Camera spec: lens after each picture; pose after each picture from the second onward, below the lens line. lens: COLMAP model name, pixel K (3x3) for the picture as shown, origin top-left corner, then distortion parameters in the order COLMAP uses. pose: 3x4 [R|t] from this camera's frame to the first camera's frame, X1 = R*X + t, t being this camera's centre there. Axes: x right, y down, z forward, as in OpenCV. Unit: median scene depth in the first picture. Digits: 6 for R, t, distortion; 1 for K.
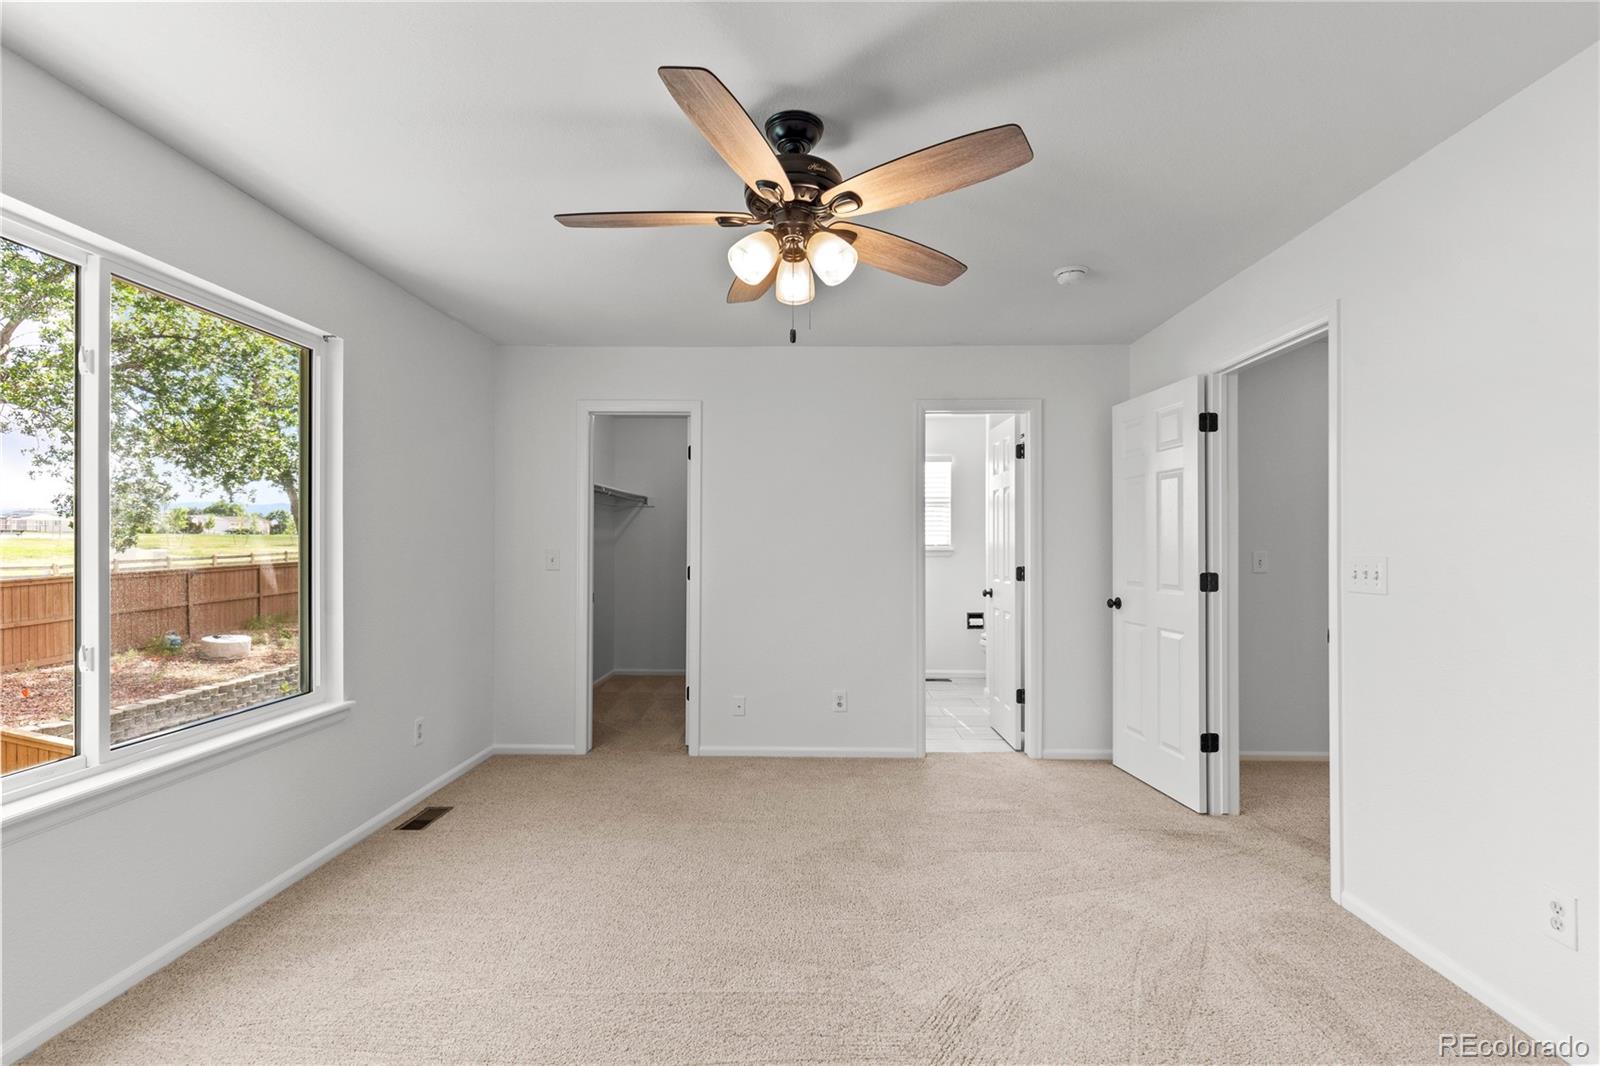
lens RADIAL K [[713.7, 0, 799.0], [0, 713.7, 546.1], [0, 0, 1]] dist [0.005239, -0.000521]
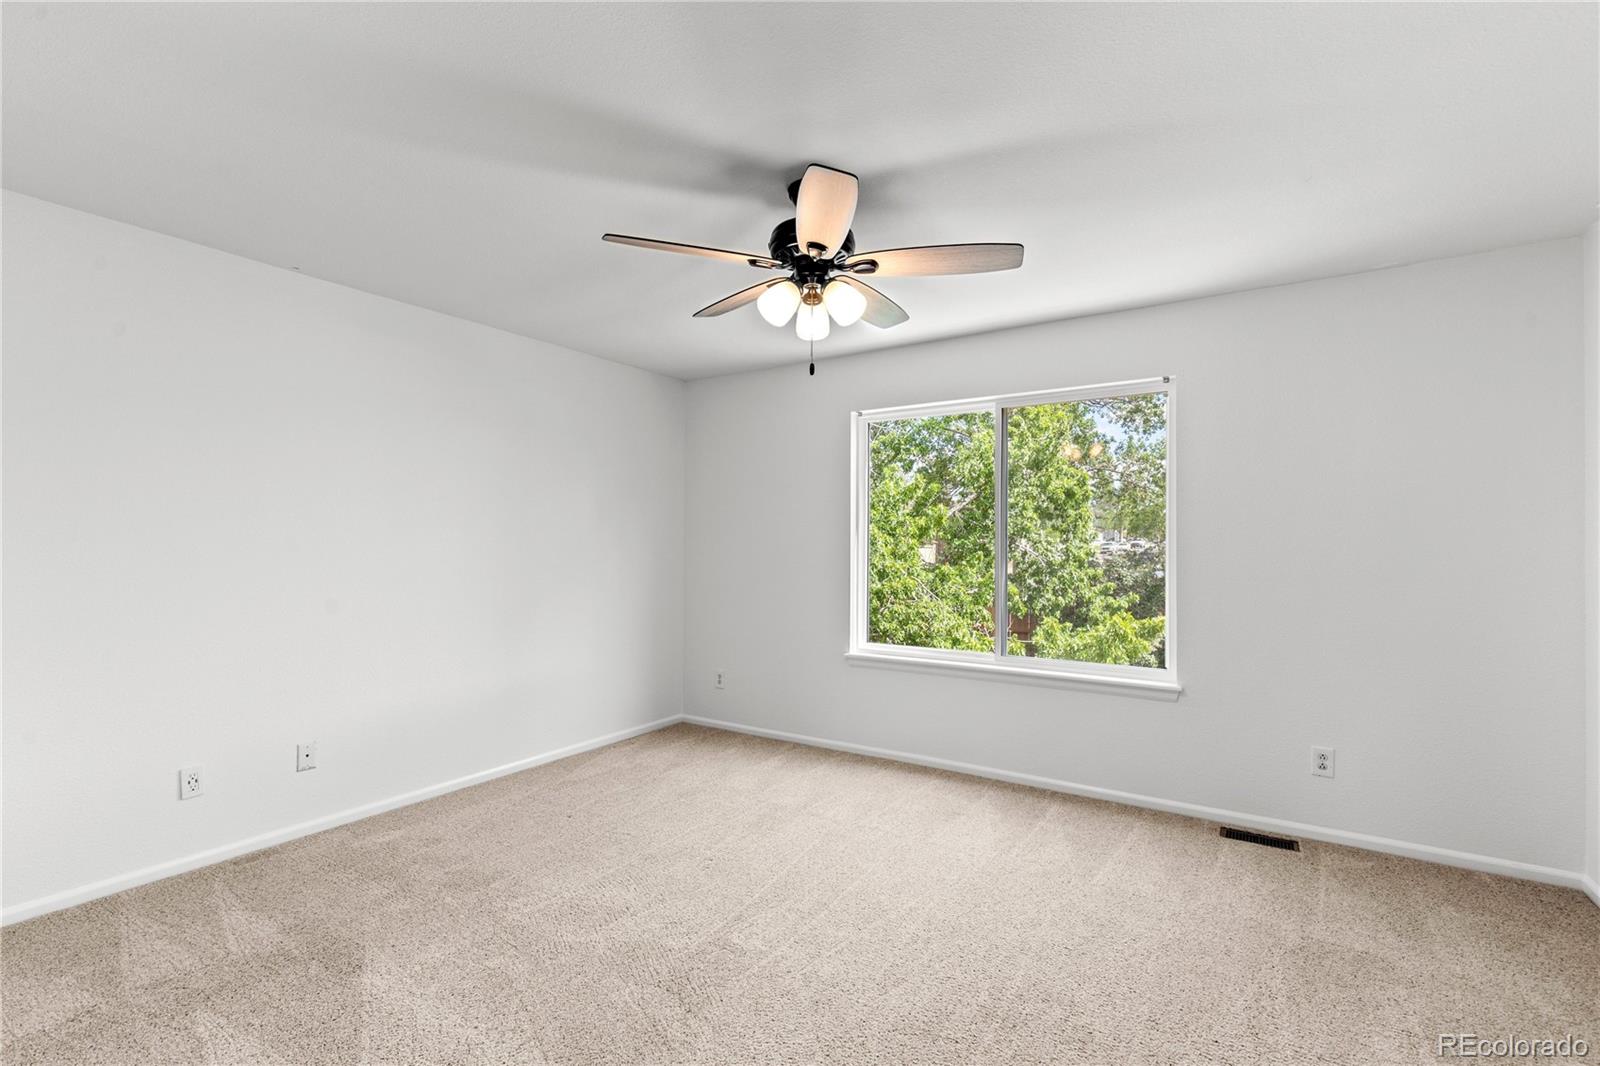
lens RADIAL K [[713.7, 0, 799.0], [0, 713.7, 546.1], [0, 0, 1]] dist [0.005239, -0.000521]
pose [[-0.513302, -0.001452, -0.858207, 0.639462], [-0.011752, 0.999917, 0.005337, -0.006710], [0.858128, 0.012825, -0.513276, 1.012342]]
